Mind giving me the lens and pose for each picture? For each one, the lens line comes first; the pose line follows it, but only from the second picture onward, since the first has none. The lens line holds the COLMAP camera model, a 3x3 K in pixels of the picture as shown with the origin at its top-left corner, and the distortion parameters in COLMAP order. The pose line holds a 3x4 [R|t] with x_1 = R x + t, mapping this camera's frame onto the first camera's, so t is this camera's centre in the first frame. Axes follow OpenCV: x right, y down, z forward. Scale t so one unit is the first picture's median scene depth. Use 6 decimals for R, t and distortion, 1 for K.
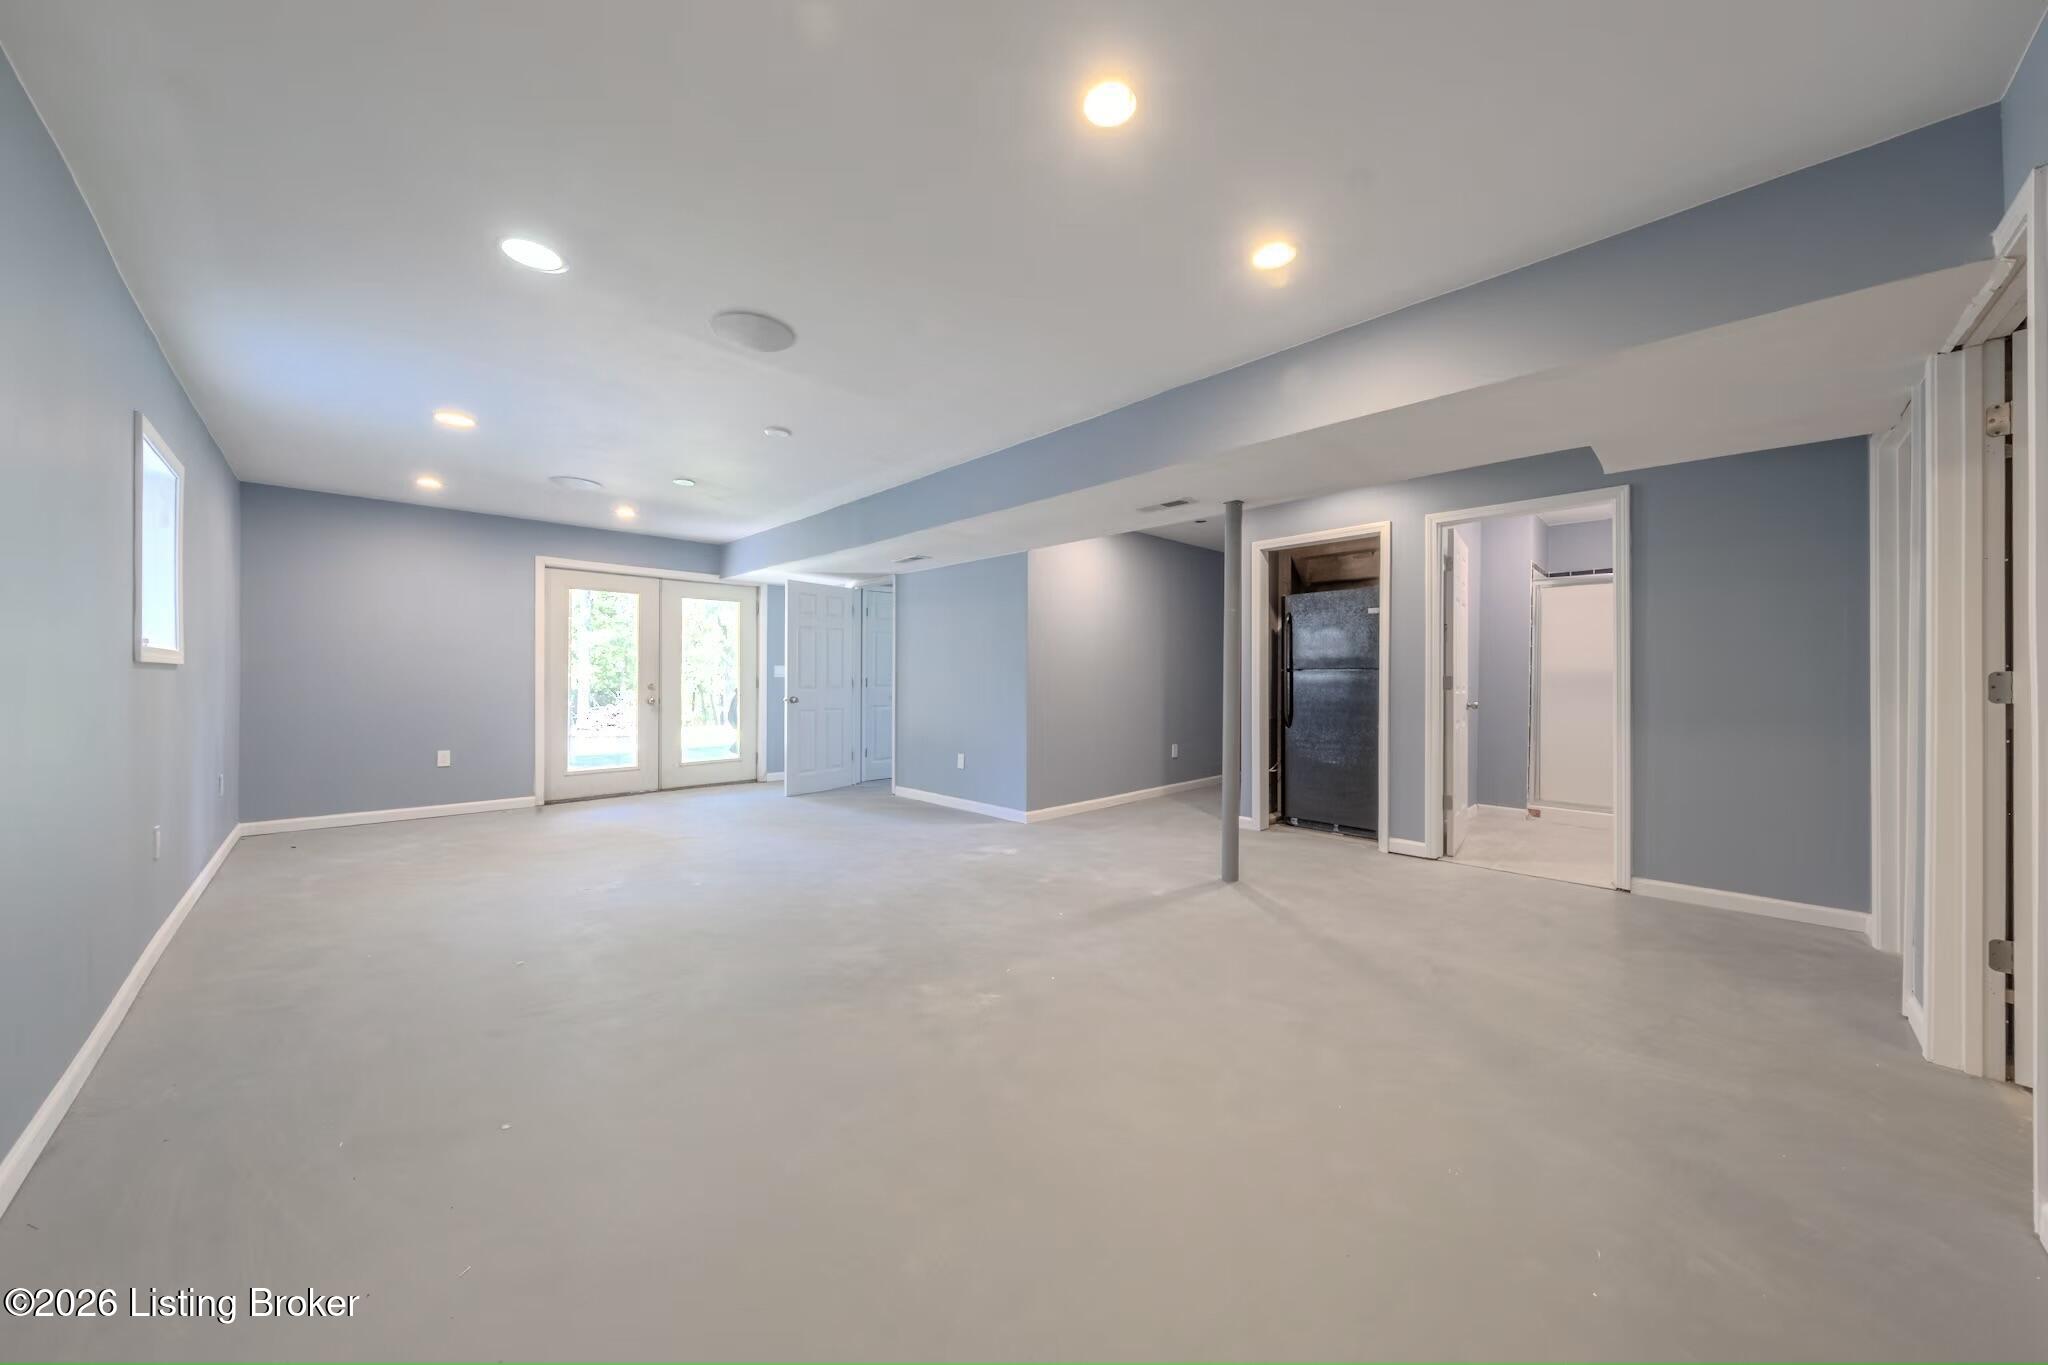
lens RADIAL K [[717.4, 0, 1024.0], [0, 717.4, 682.5], [0, 0, 1]] dist [-0.000289, -0.000047]
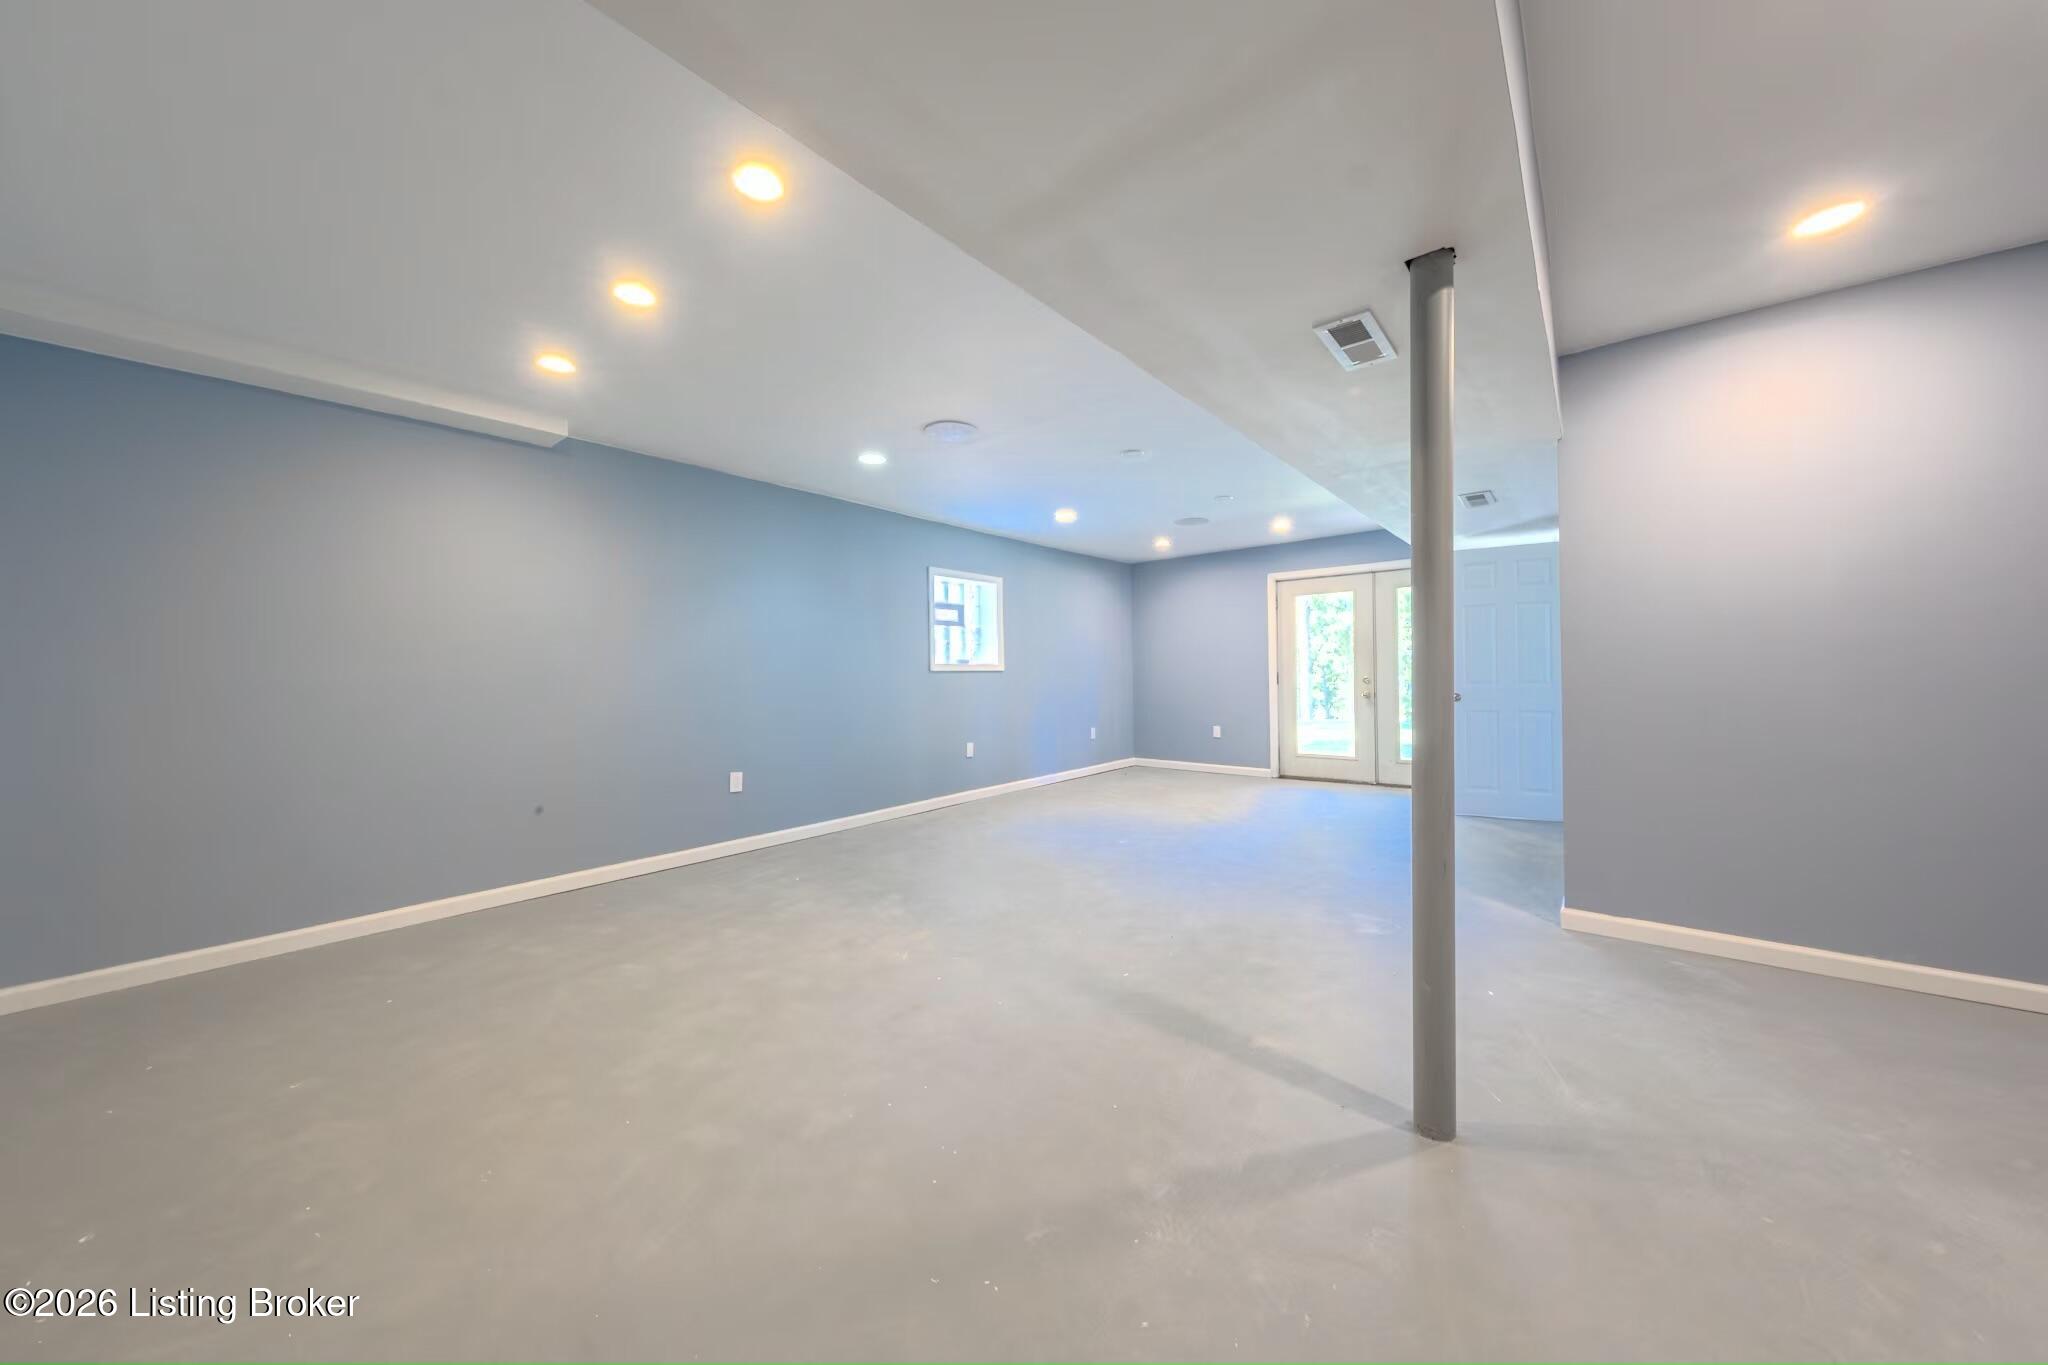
lens RADIAL K [[696.9, 0, 1024.0], [0, 696.9, 682.5], [0, 0, 1]] dist [-0.003655, -0.000234]
pose [[0.048144, 0.005128, -0.998827, 0.489504], [0.006251, 0.999966, 0.005435, 0.000533], [0.998821, -0.006505, 0.048110, 0.519751]]
